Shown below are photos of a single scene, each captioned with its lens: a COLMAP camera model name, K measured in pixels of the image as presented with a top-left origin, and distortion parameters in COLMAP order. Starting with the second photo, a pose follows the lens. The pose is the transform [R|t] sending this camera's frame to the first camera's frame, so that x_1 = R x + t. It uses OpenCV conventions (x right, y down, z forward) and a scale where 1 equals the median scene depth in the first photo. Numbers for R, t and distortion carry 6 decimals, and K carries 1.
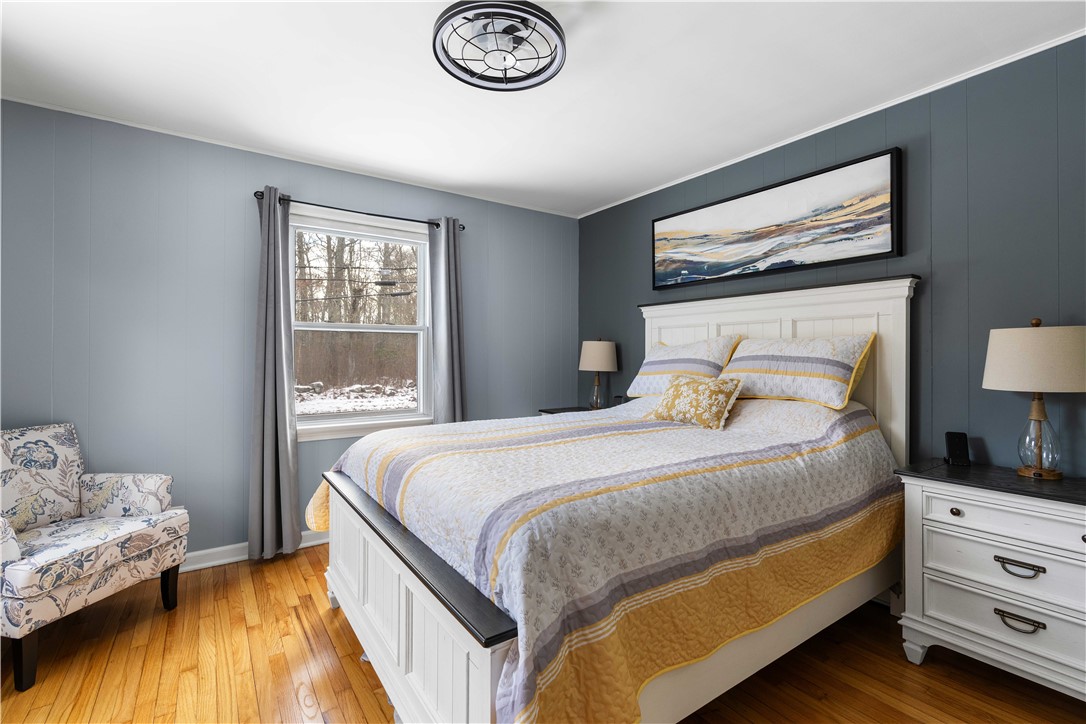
lens RADIAL K [[493.0, 0, 539.9], [0, 493.0, 336.2], [0, 0, 1]] dist [-0.012483, -0.000070]
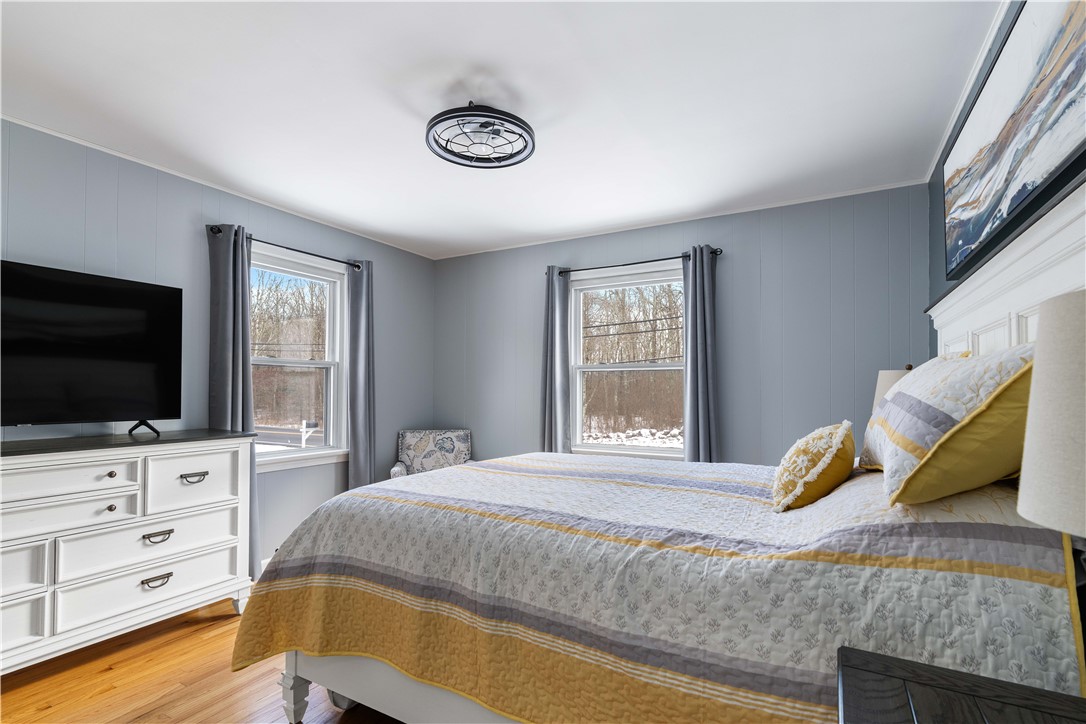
lens RADIAL K [[508.6, 0, 541.5], [0, 508.6, 375.7], [0, 0, 1]] dist [0.000174, -0.000095]
pose [[0.435541, -0.027151, -0.899759, 0.748326], [0.039620, 0.999155, -0.010972, 0.010139], [0.899297, -0.030870, 0.436248, 0.393354]]
